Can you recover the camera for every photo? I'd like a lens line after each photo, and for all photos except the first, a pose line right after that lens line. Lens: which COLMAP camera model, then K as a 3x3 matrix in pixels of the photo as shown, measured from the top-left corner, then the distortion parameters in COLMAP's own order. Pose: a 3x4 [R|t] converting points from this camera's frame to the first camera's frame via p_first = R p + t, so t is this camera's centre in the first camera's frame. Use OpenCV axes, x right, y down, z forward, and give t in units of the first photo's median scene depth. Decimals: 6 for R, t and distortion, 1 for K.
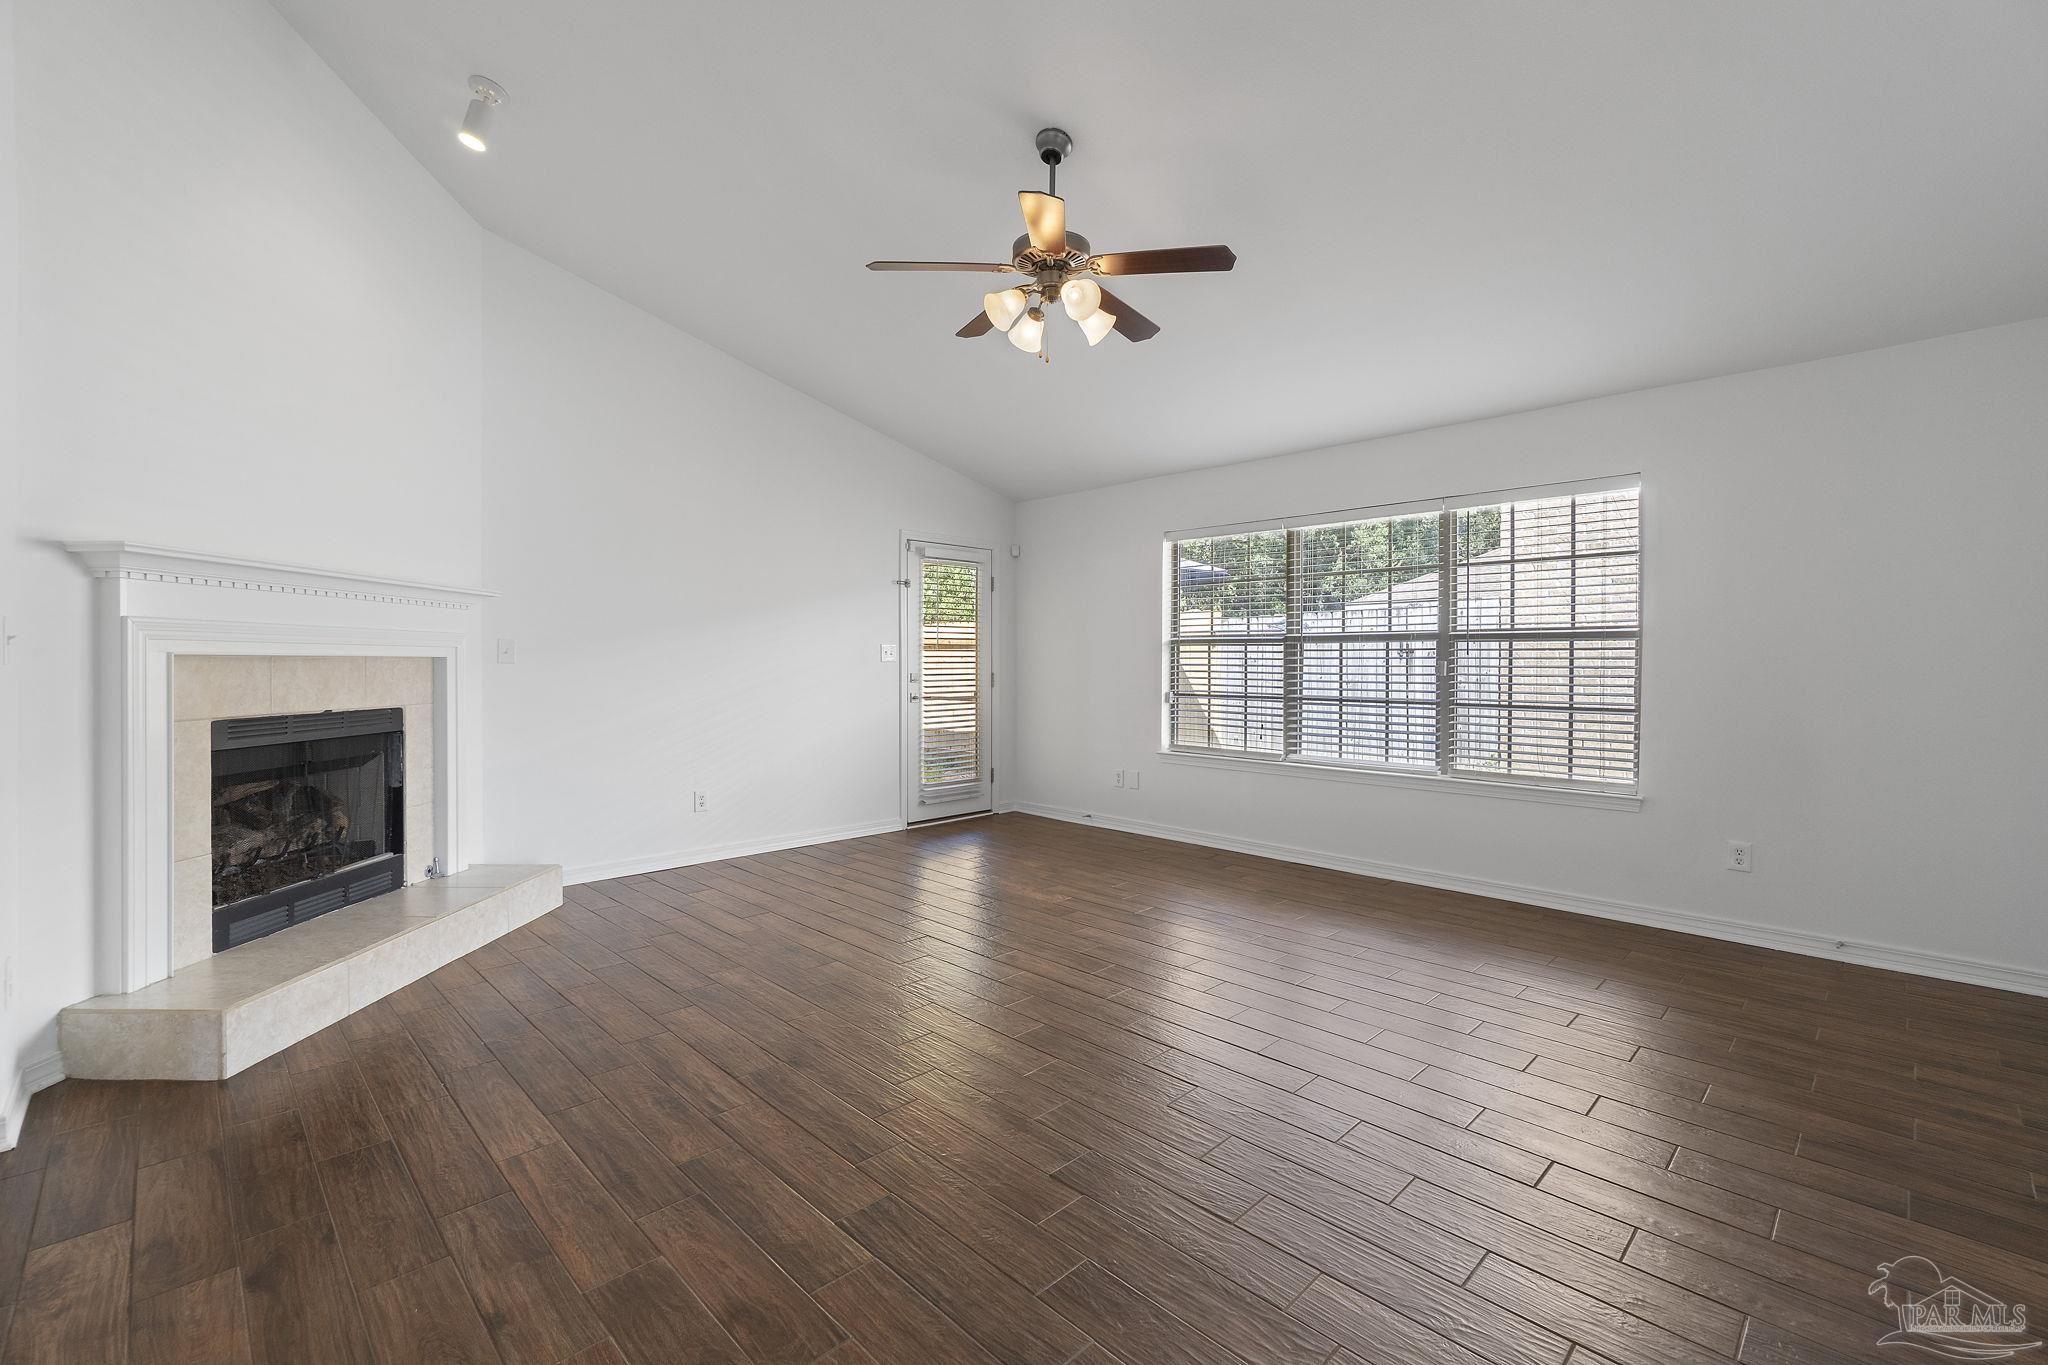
lens RADIAL K [[882.7, 0, 1023.5], [0, 882.7, 667.5], [0, 0, 1]] dist [-0.002523, 0.000883]
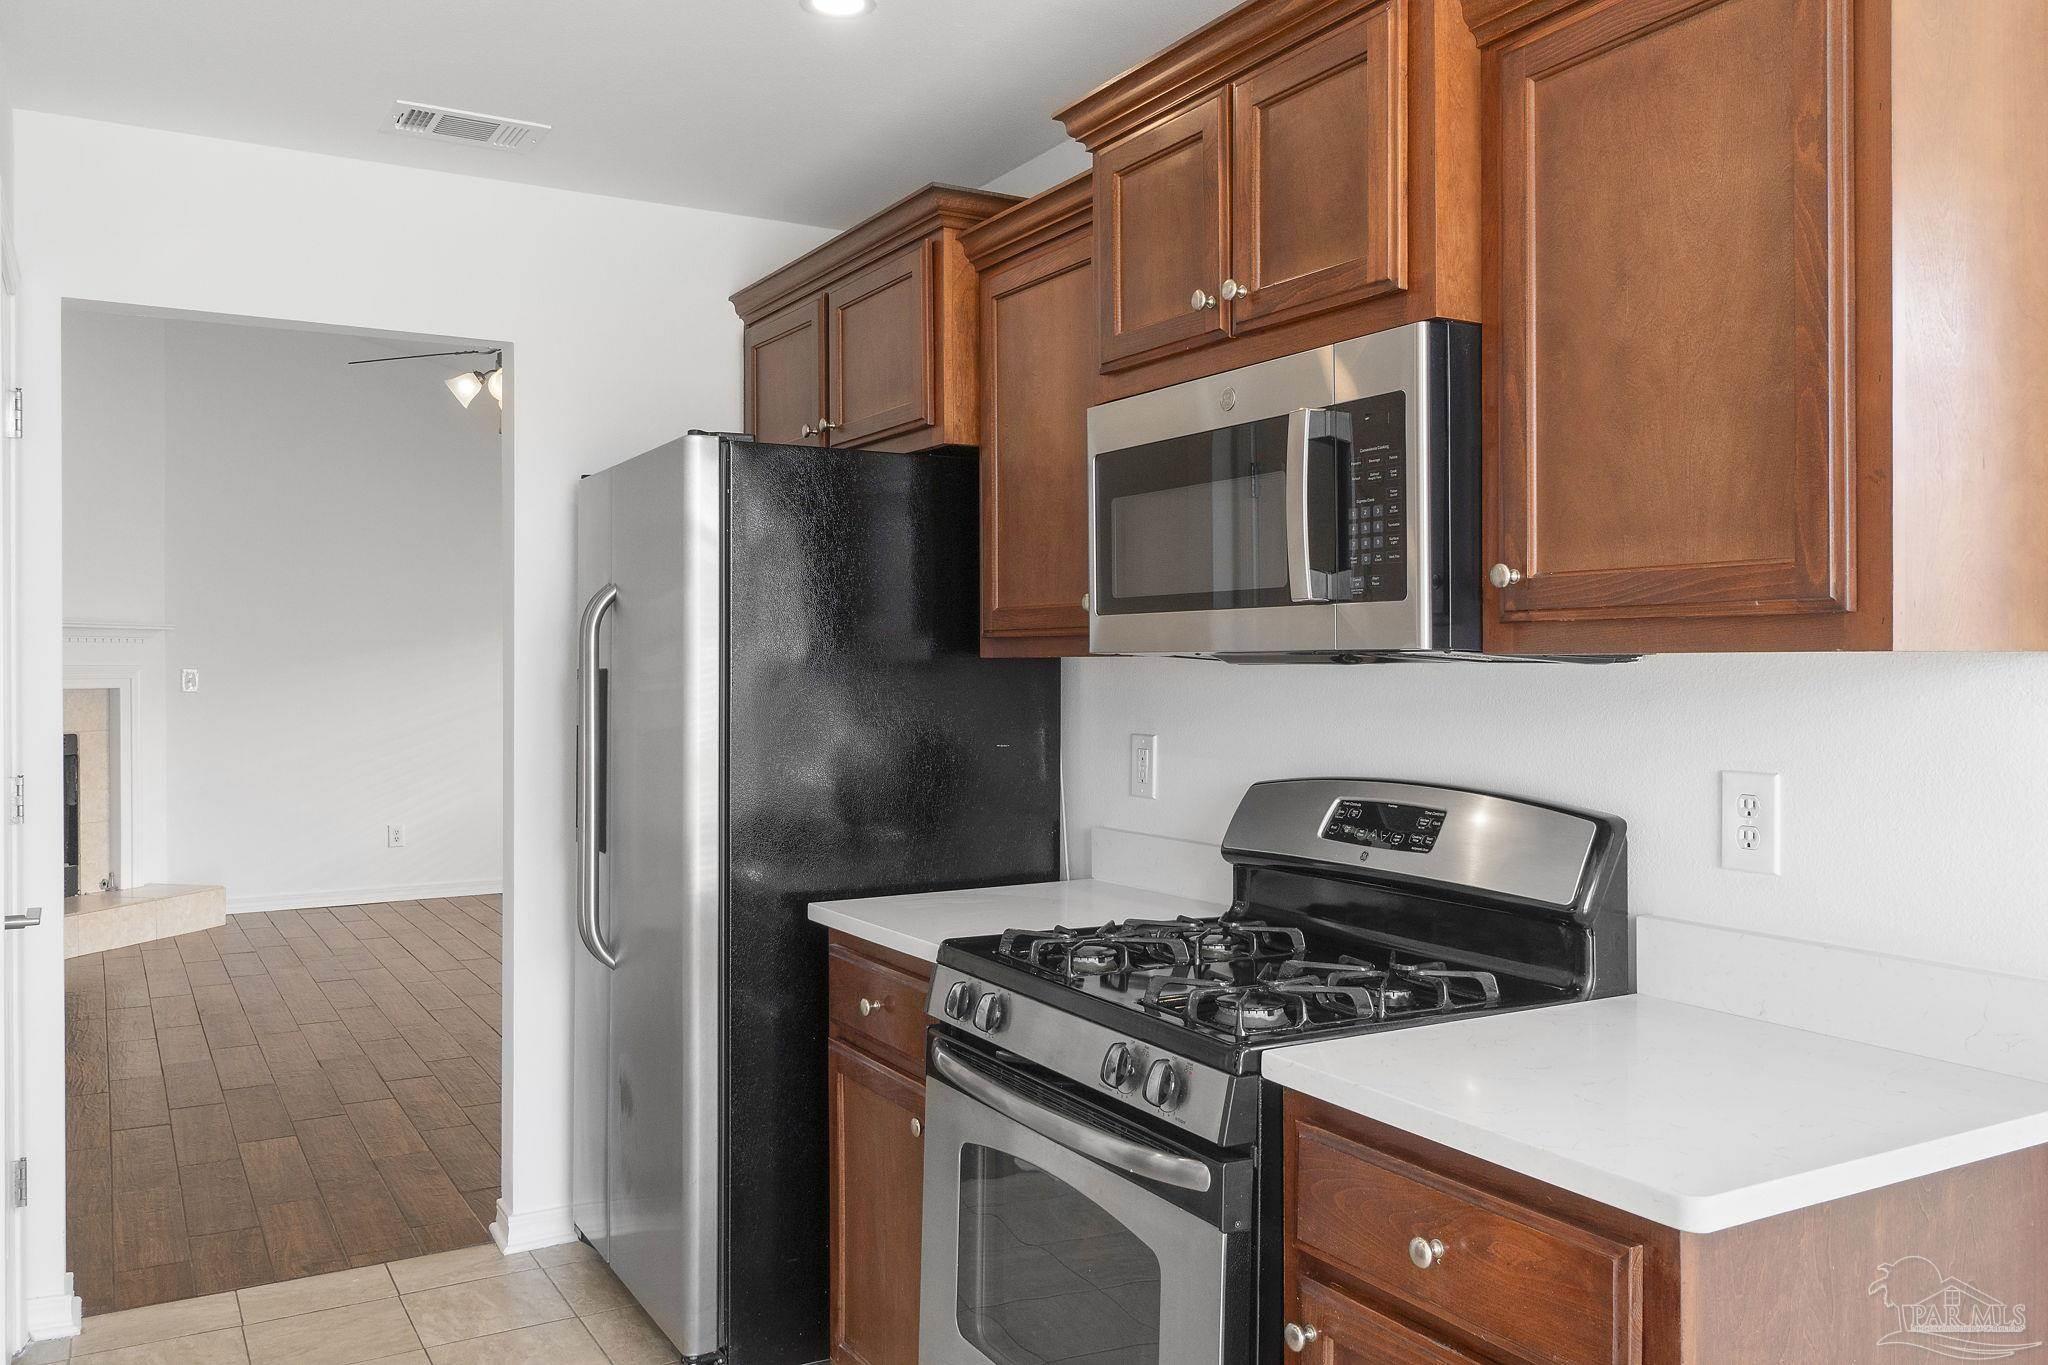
lens RADIAL K [[1580.1, 0, 1026.8], [0, 1580.1, 671.6], [0, 0, 1]] dist [0.000040, 0.002577]
pose [[0.970207, -0.002033, -0.242271, 0.951829], [0.001542, 0.999996, -0.002217, -0.027449], [0.242274, 0.001777, 0.970206, -0.652943]]
